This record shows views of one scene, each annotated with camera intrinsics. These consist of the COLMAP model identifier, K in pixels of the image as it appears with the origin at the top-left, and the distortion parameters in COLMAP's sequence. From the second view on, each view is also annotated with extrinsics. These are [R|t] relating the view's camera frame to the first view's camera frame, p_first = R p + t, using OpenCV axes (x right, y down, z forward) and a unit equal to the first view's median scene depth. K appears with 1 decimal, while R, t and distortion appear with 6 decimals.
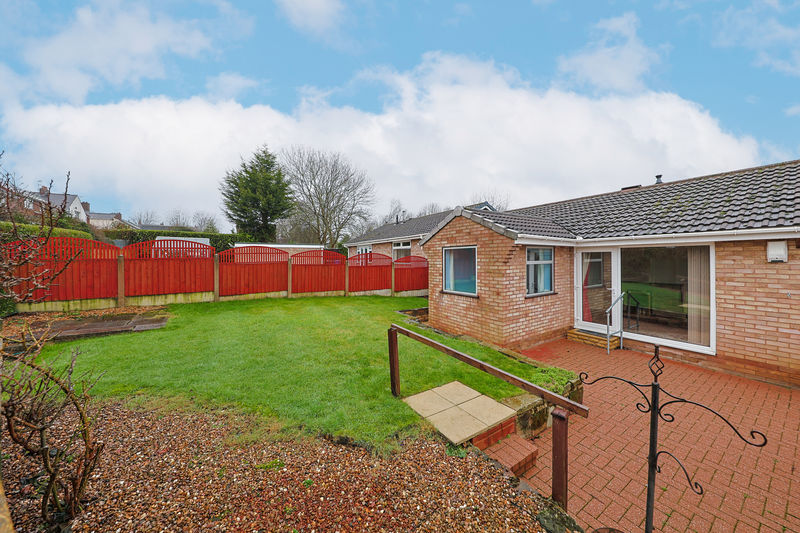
lens RADIAL K [[267.8, 0, 412.8], [0, 267.8, 255.1], [0, 0, 1]] dist [-0.000241, -0.000521]
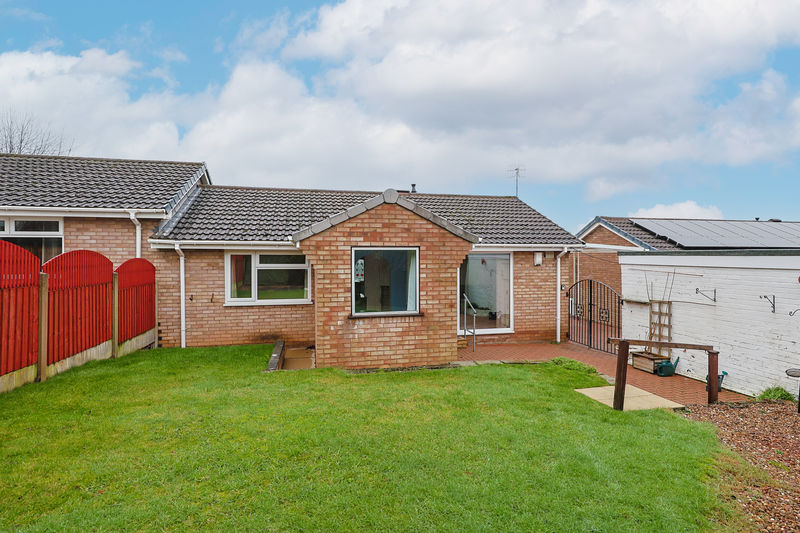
lens RADIAL K [[416.5, 0, 411.9], [0, 416.5, 255.2], [0, 0, 1]] dist [0.016917, -0.001698]
pose [[0.341595, 0.012980, 0.939758, -0.822630], [-0.013477, 0.999869, -0.008912, -0.001660], [-0.939751, -0.009621, 0.341725, 0.570320]]
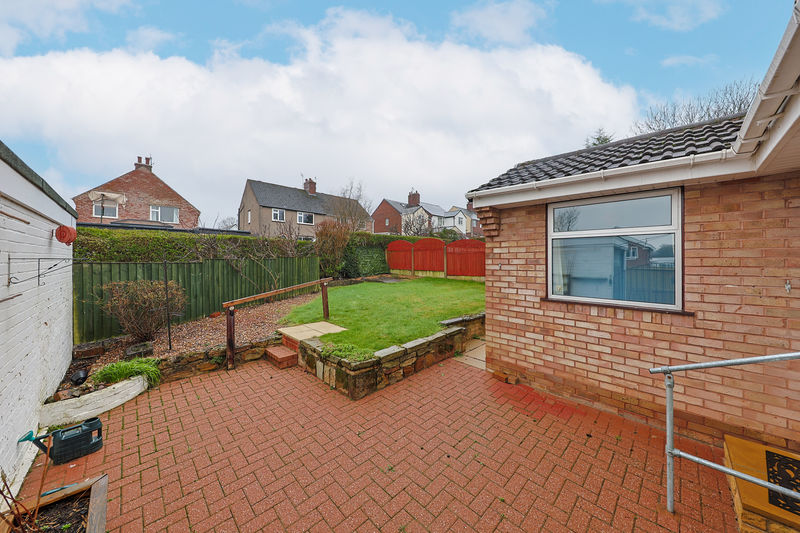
lens RADIAL K [[278.0, 0, 401.2], [0, 278.0, 264.3], [0, 0, 1]] dist [-0.001369, -0.002082]
pose [[0.189662, 0.025095, -0.981529, 0.763138], [0.001437, 0.999665, 0.025836, 0.060059], [0.981848, -0.006310, 0.189562, 0.499288]]
